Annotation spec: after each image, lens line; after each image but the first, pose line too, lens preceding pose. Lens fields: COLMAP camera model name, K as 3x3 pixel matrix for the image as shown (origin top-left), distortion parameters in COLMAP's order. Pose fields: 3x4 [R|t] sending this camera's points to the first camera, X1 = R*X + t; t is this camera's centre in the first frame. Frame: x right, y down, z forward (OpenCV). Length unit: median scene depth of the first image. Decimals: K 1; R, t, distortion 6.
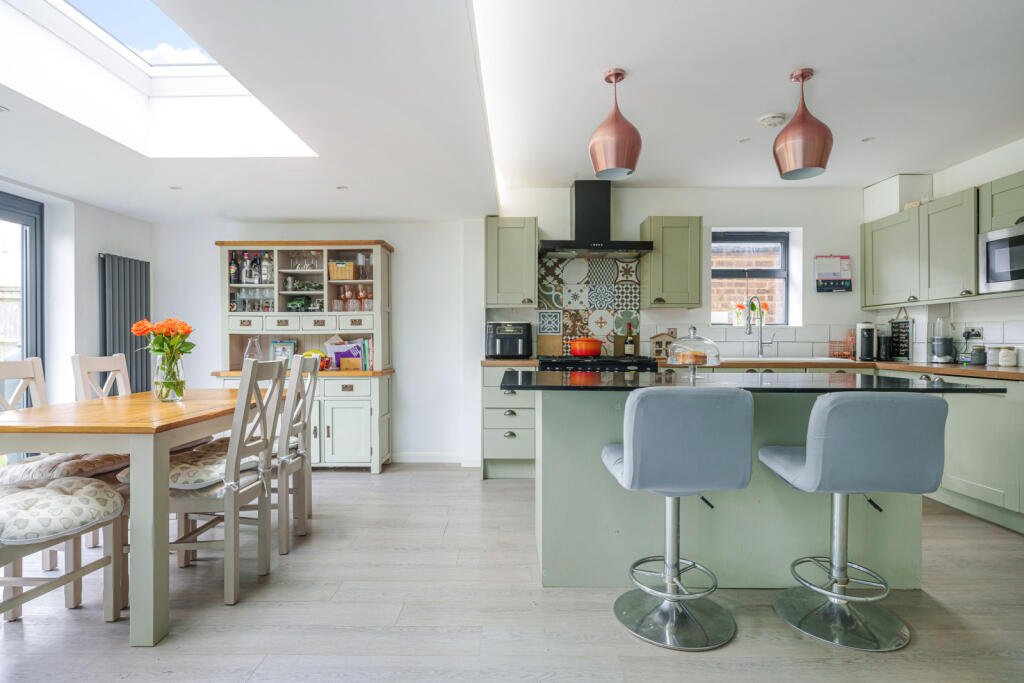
lens RADIAL K [[513.2, 0, 508.8], [0, 513.2, 344.8], [0, 0, 1]] dist [0.005509, -0.001588]
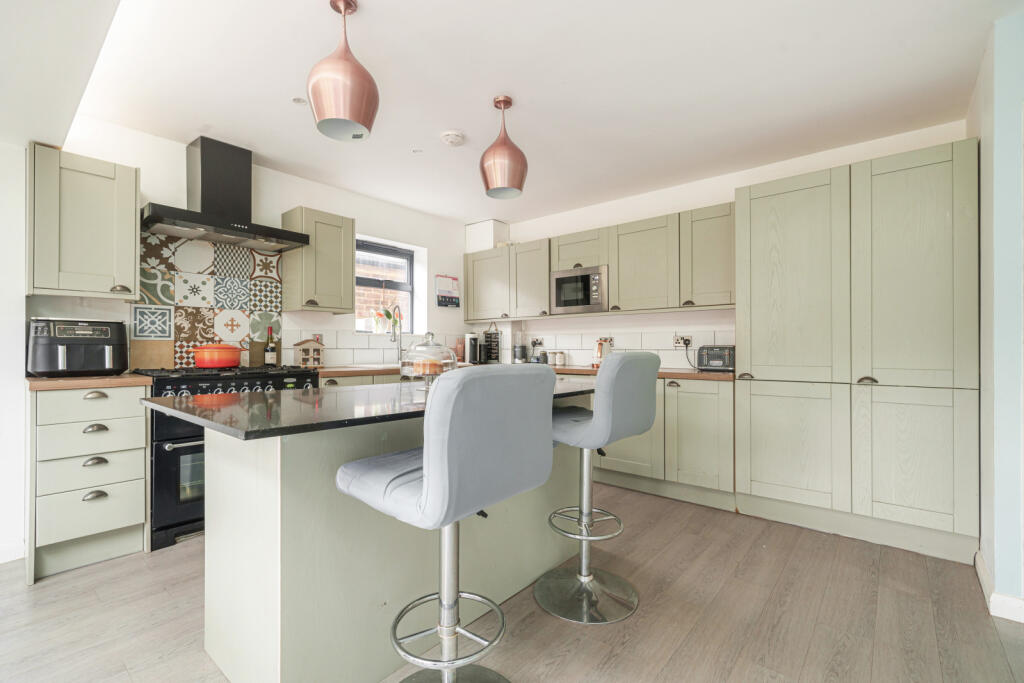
lens RADIAL K [[457.0, 0, 509.9], [0, 457.0, 347.3], [0, 0, 1]] dist [0.001224, -0.000413]
pose [[0.645277, -0.000239, 0.763949, -0.092114], [0.006850, 0.999962, -0.005473, -0.002139], [-0.763918, 0.008764, 0.645253, 0.222252]]
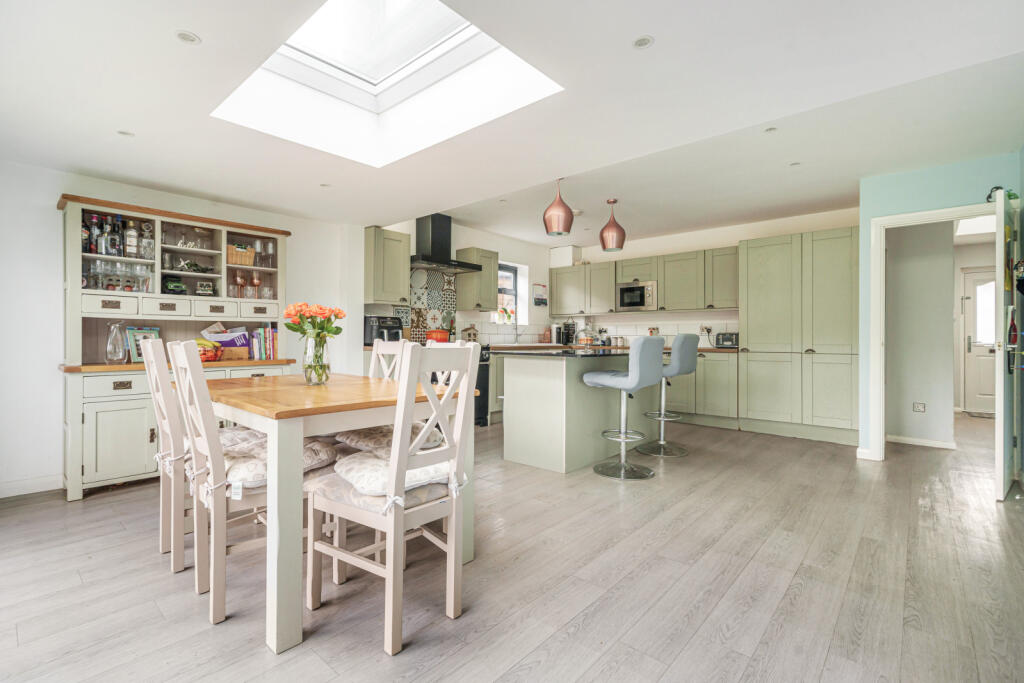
lens RADIAL K [[457.0, 0, 509.9], [0, 457.0, 333.6], [0, 0, 1]] dist [0.001224, -0.000413]
pose [[0.663615, 0.010029, 0.748007, -0.621595], [0.000934, 0.999898, -0.014235, 0.013246], [-0.748073, 0.010145, 0.663539, 0.065897]]
